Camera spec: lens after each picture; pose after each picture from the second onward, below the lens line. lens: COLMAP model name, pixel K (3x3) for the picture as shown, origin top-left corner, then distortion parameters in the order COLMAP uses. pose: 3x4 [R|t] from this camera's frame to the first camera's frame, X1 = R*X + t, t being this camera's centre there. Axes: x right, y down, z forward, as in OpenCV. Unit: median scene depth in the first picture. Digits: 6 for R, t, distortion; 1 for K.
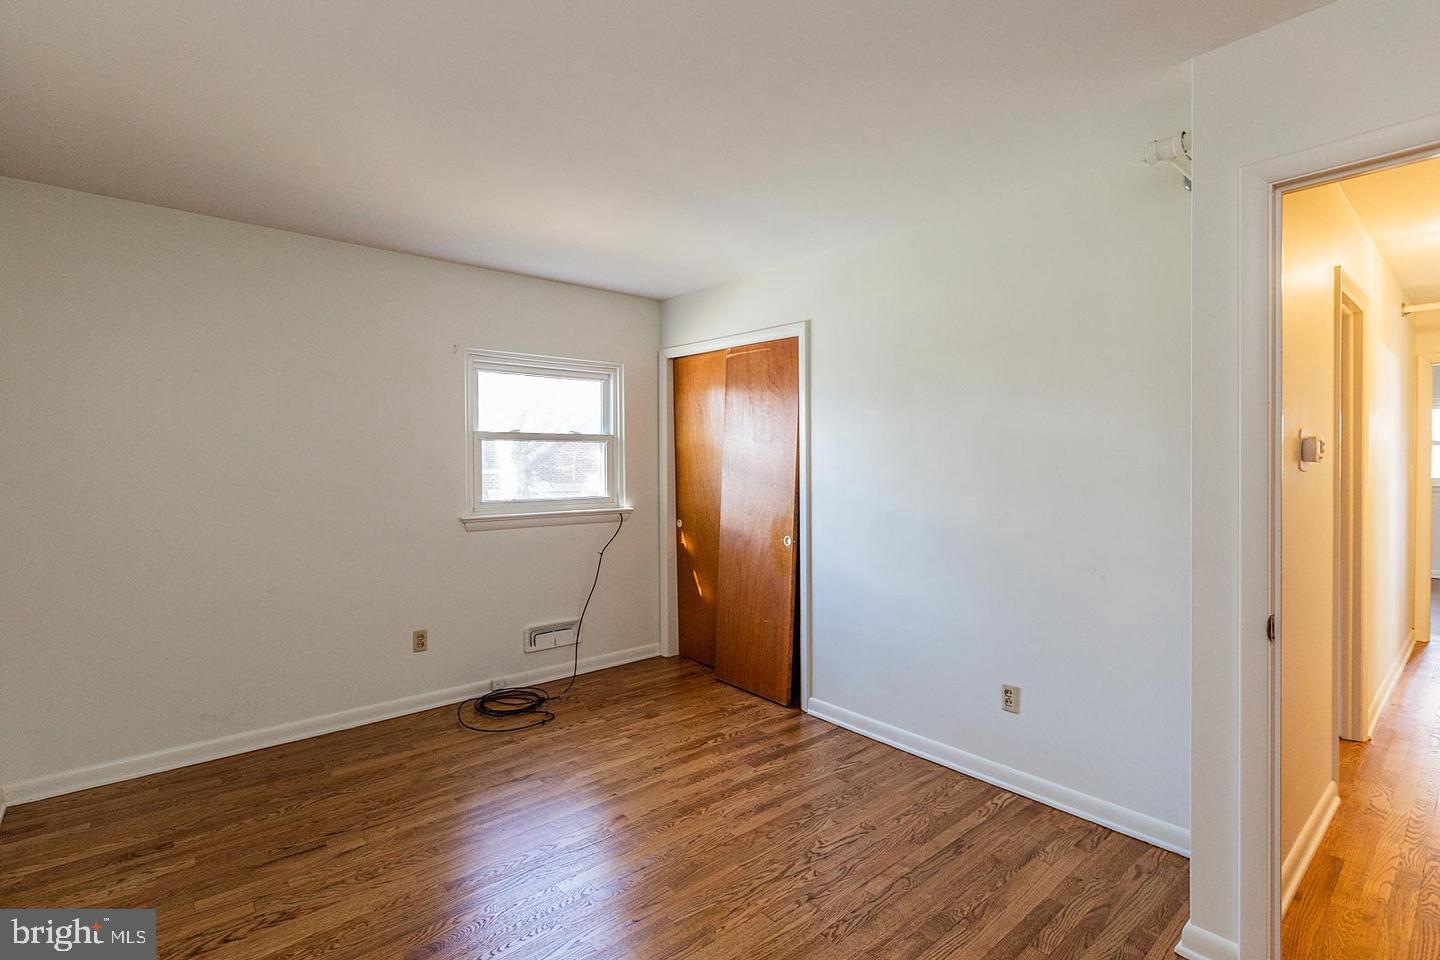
lens RADIAL K [[674.6, 0, 710.6], [0, 674.6, 471.9], [0, 0, 1]] dist [-0.000742, -0.000465]
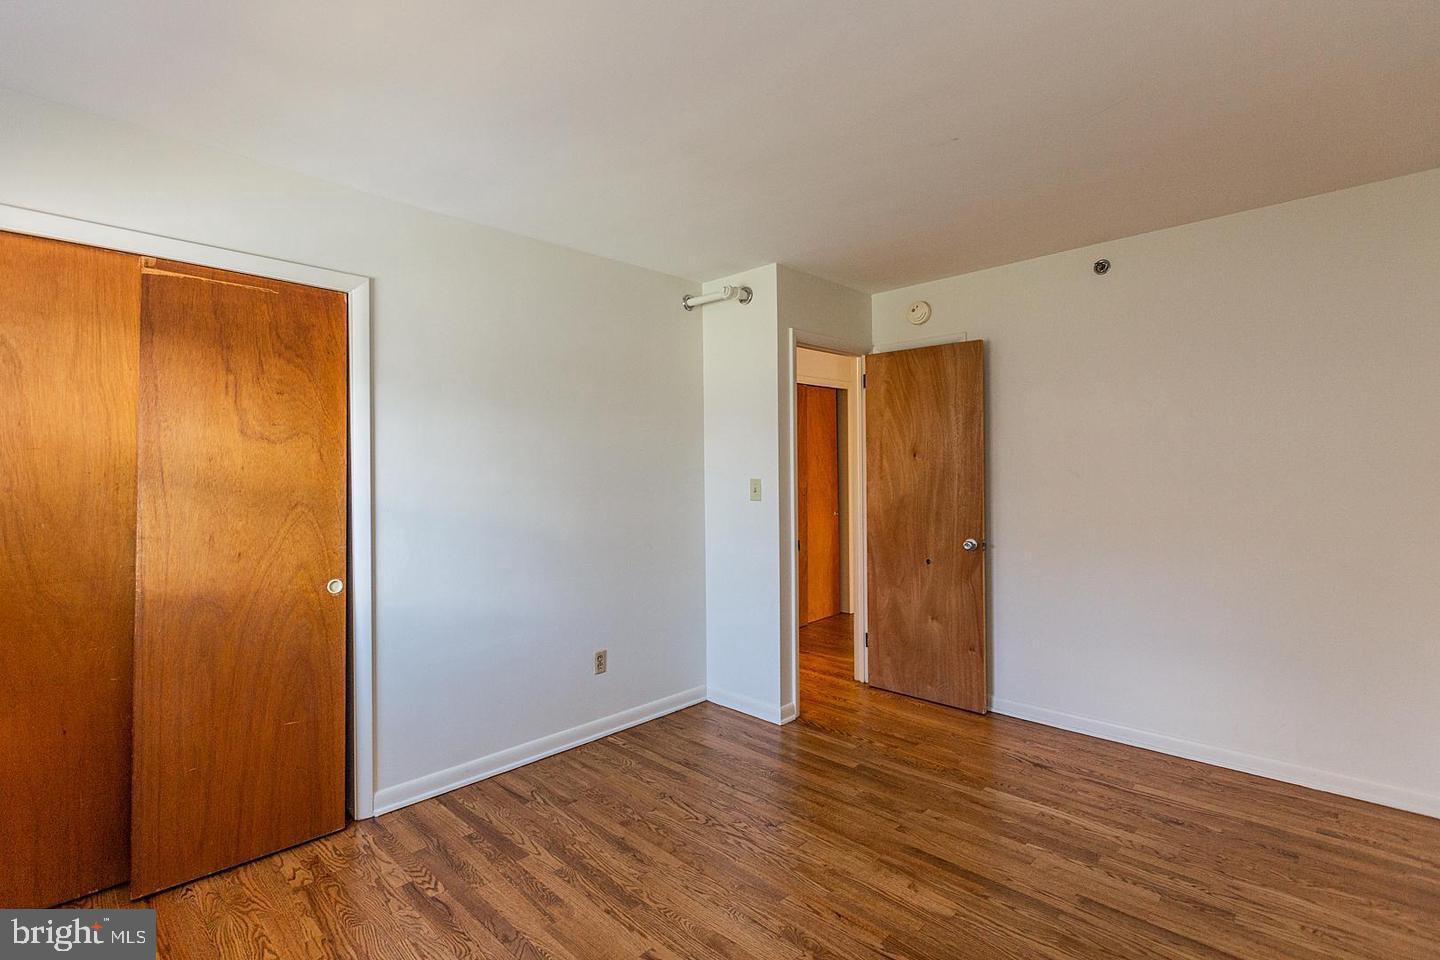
lens RADIAL K [[652.5, 0, 718.9], [0, 652.5, 472.4], [0, 0, 1]] dist [-0.000368, -0.000310]
pose [[-0.089691, -0.001027, 0.995969, -0.698243], [0.022008, 0.999753, 0.003013, -0.008513], [-0.995726, 0.022190, -0.089647, 0.812379]]
